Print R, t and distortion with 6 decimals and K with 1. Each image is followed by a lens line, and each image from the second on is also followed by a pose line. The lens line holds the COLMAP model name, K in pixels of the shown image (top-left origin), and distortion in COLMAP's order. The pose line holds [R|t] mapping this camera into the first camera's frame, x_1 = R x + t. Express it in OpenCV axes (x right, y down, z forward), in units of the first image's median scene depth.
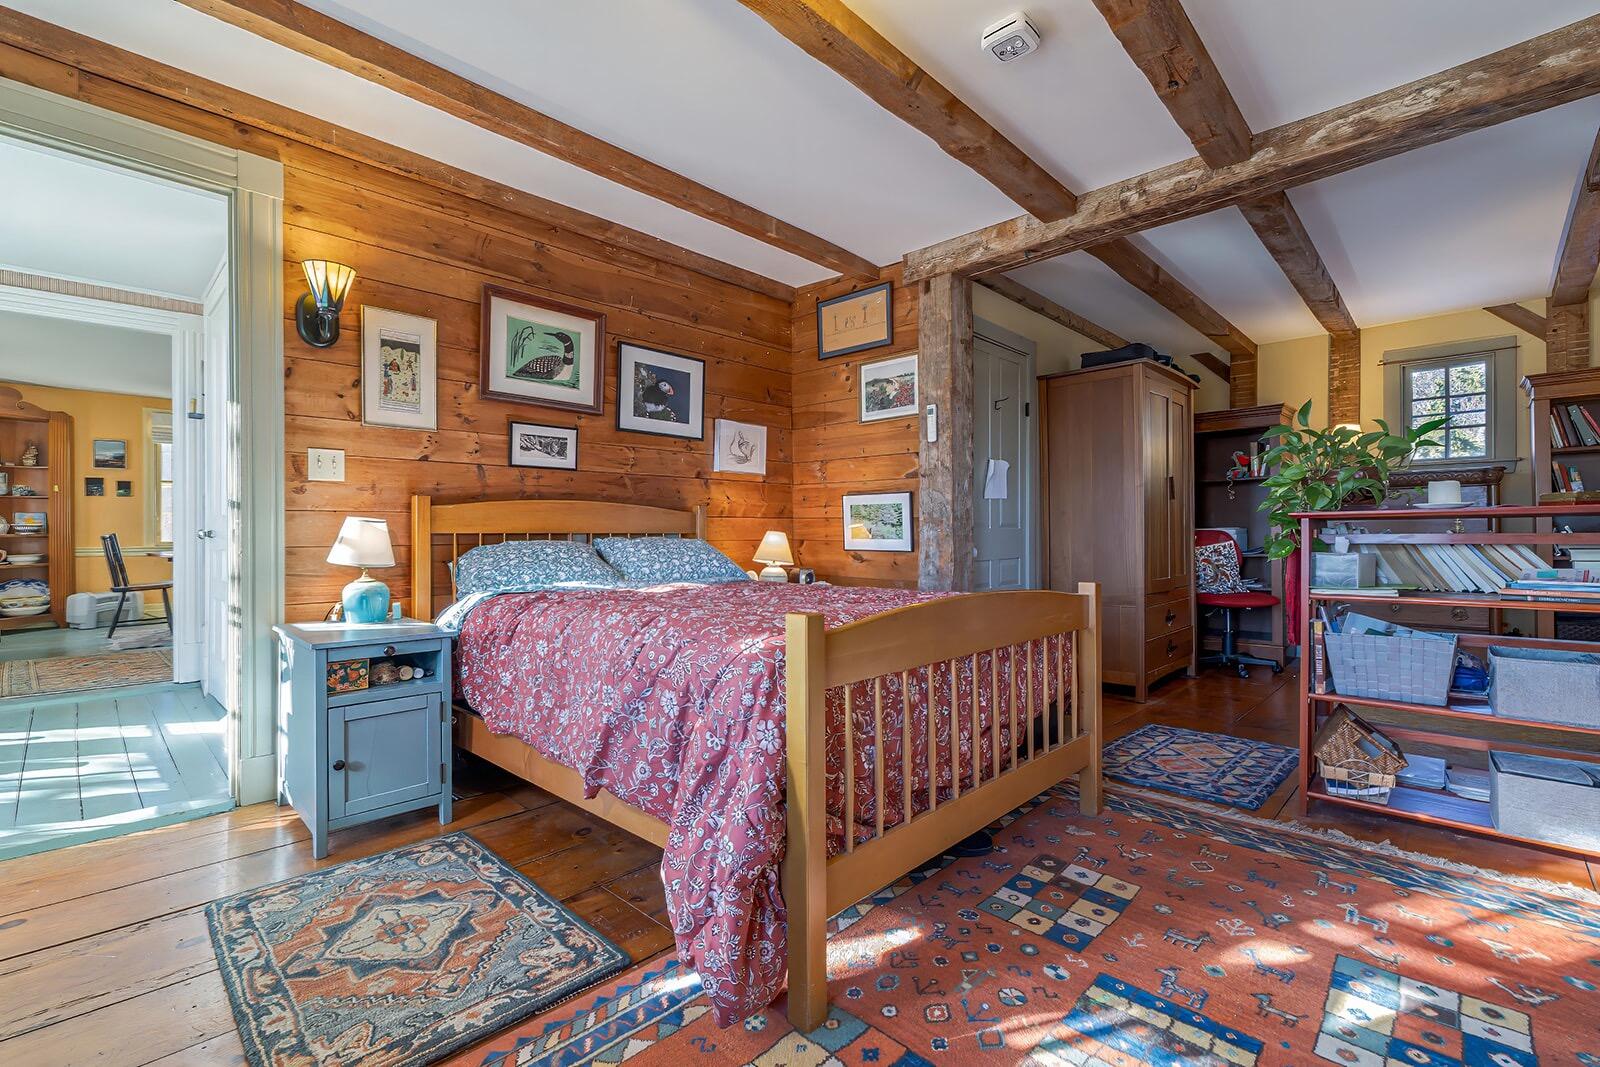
lens RADIAL K [[675.3, 0, 789.3], [0, 675.3, 528.5], [0, 0, 1]] dist [-0.002042, 0.000975]
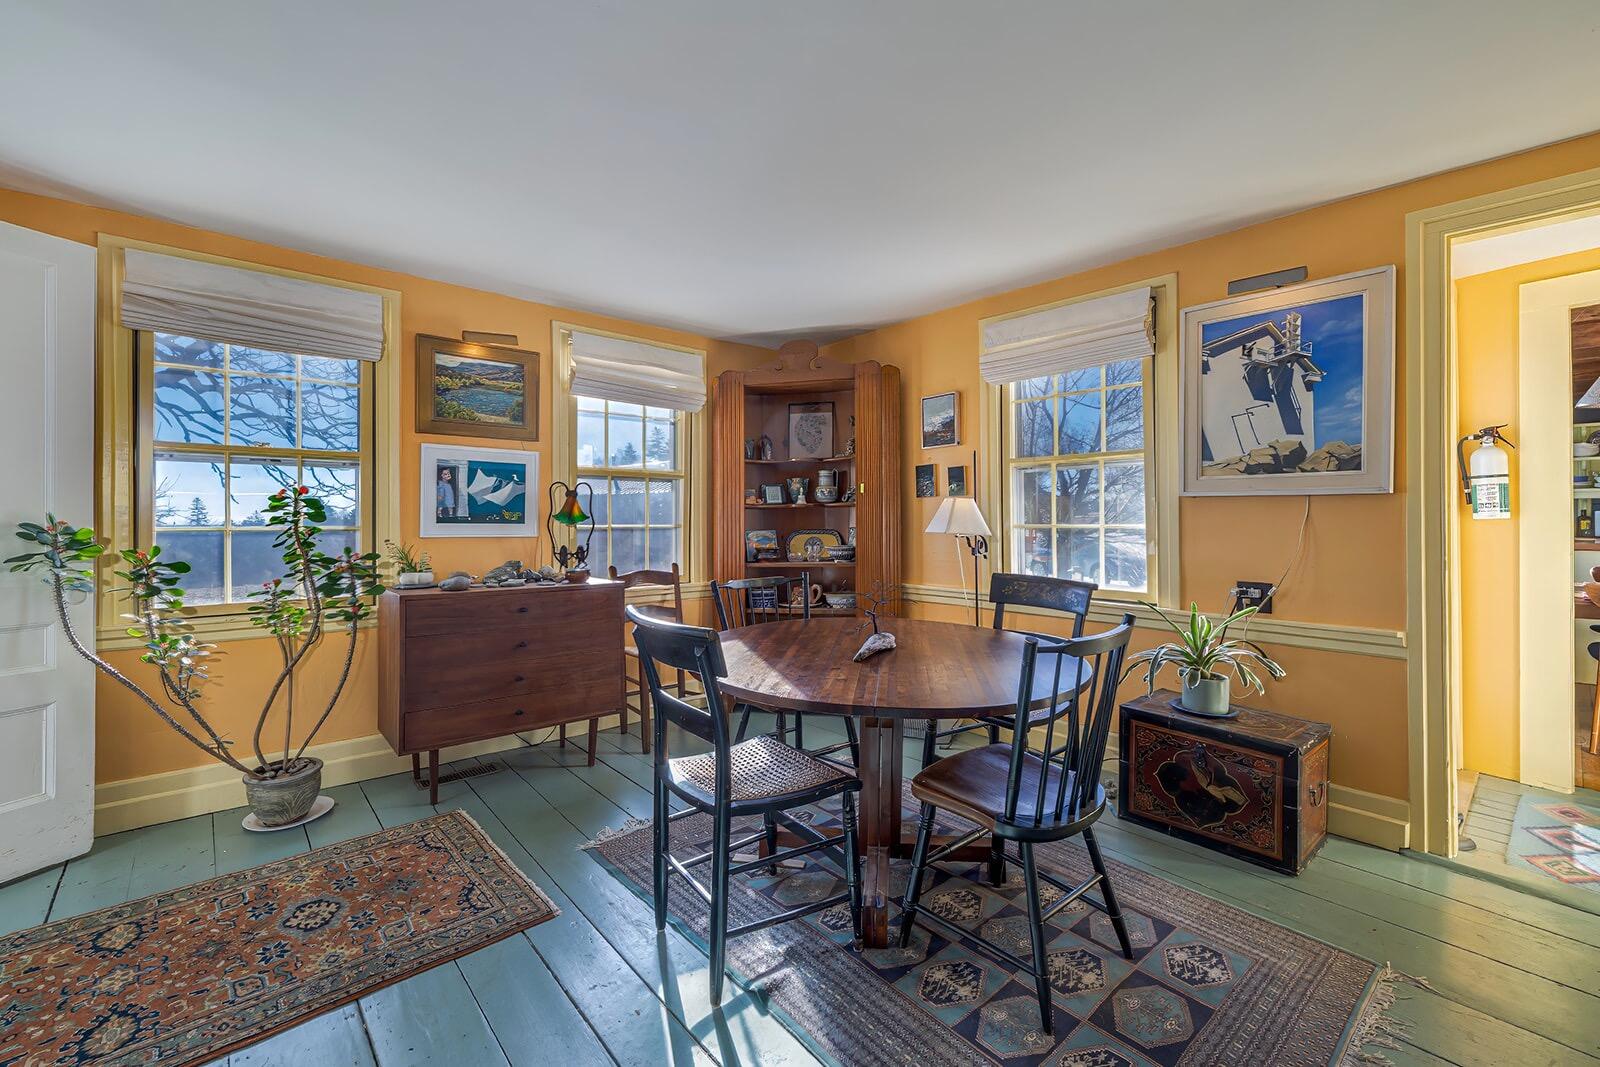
lens RADIAL K [[675.3, 0, 799.0], [0, 675.3, 521.4], [0, 0, 1]] dist [-0.002042, 0.000975]
pose [[-0.093500, 0.002486, -0.995616, -0.446978], [0.000415, 0.999997, 0.002458, -0.028771], [0.995619, -0.000183, -0.093500, 0.940868]]
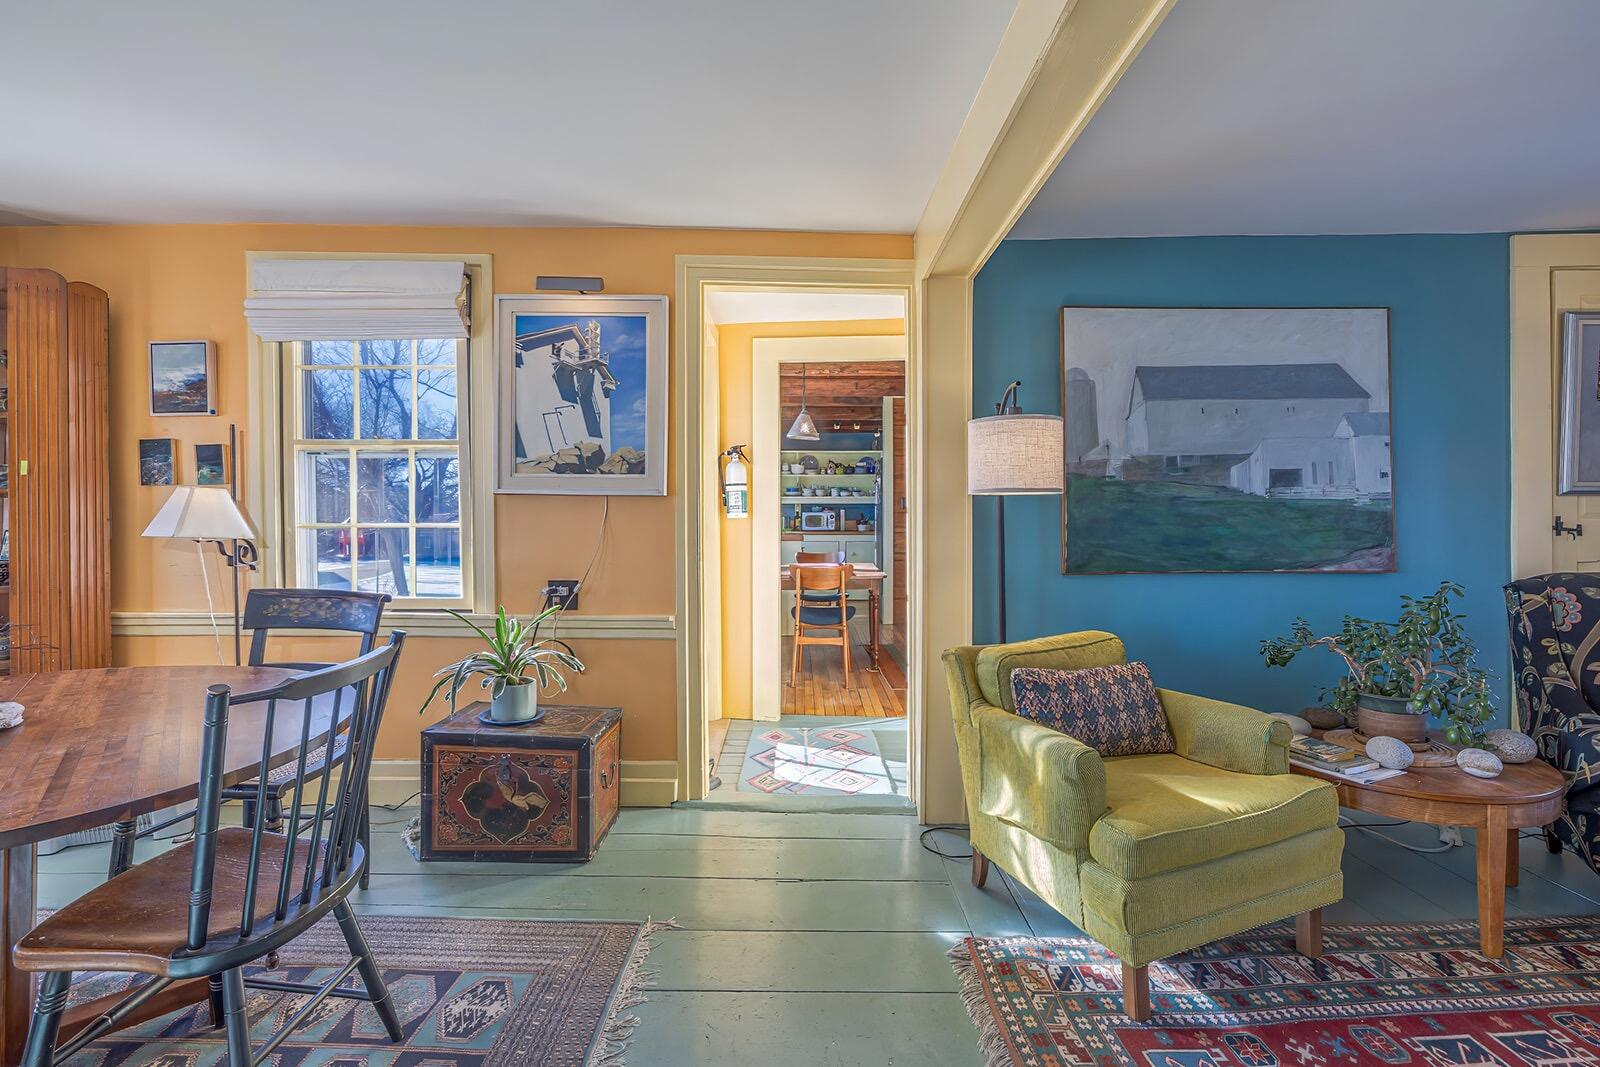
lens RADIAL K [[714.4, 0, 803.1], [0, 714.4, 520.4], [0, 0, 1]] dist [-0.007623, 0.000045]
pose [[0.691817, 0.002994, -0.722067, -0.461153], [-0.001420, 0.999995, 0.002786, -0.028872], [0.722072, -0.000902, 0.691818, 0.979441]]
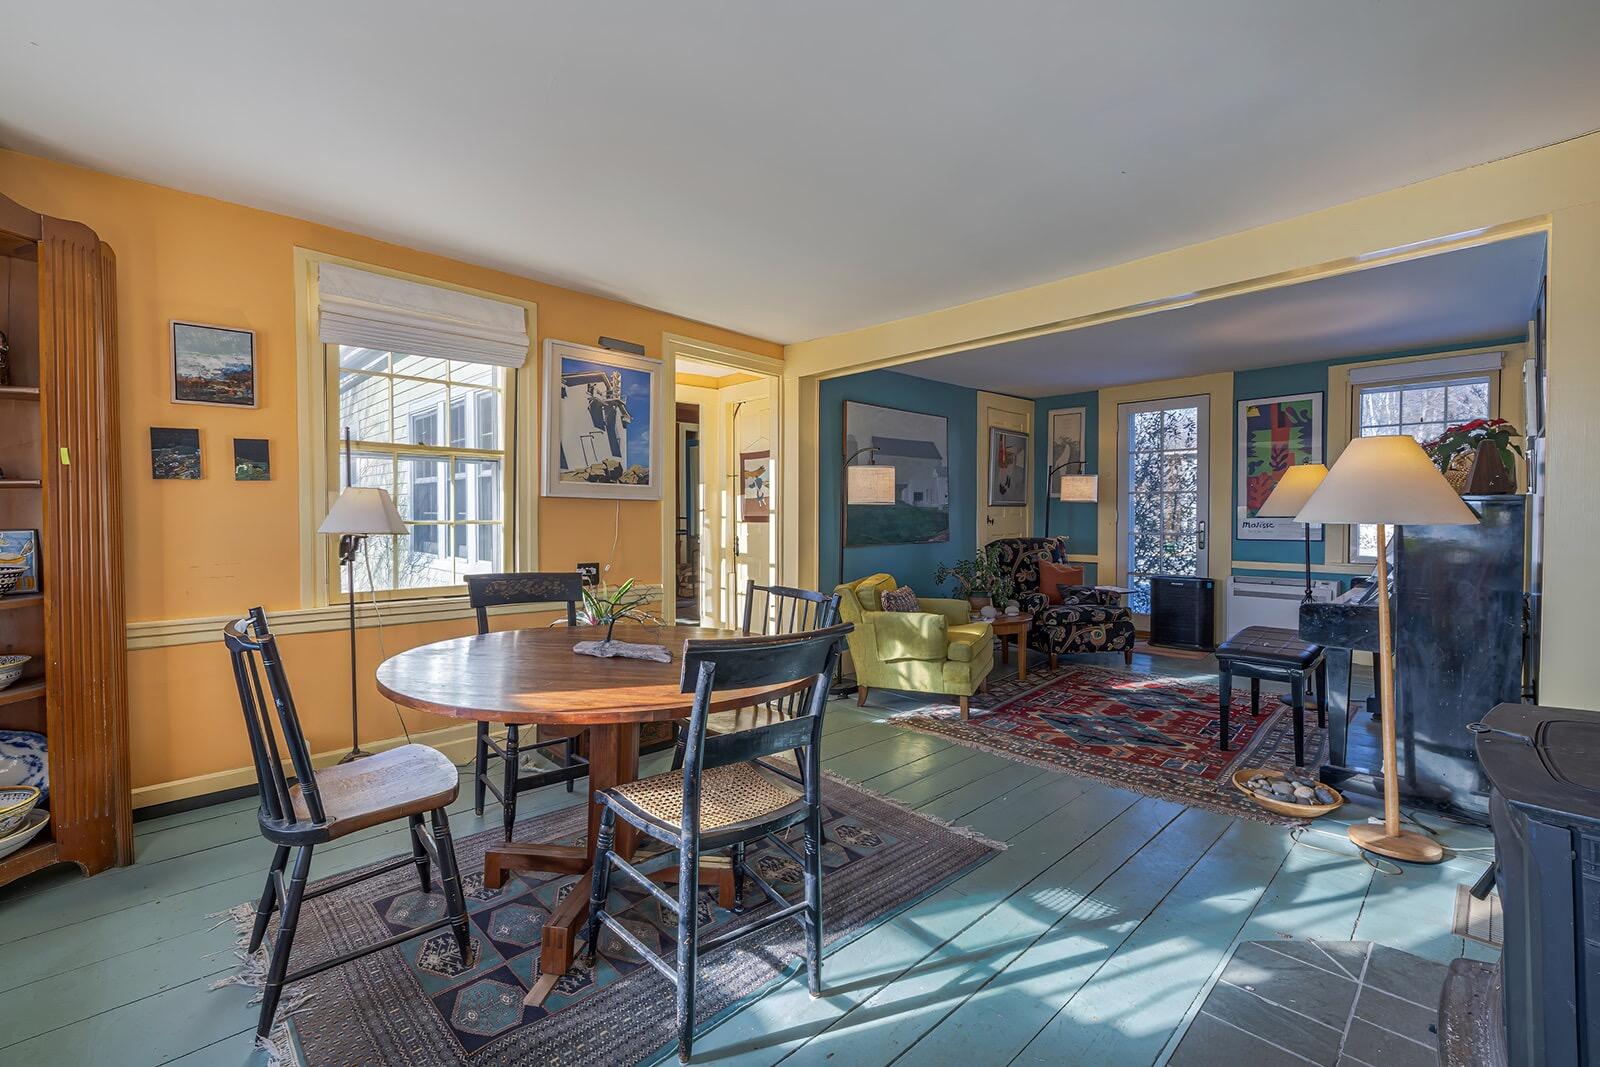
lens RADIAL K [[675.3, 0, 806.0], [0, 675.3, 527.7], [0, 0, 1]] dist [-0.002042, 0.000975]
pose [[0.999187, 0.001603, -0.040272, -0.675583], [-0.000979, 0.999879, 0.015509, -0.028176], [0.040292, -0.015457, 0.999068, 0.649670]]
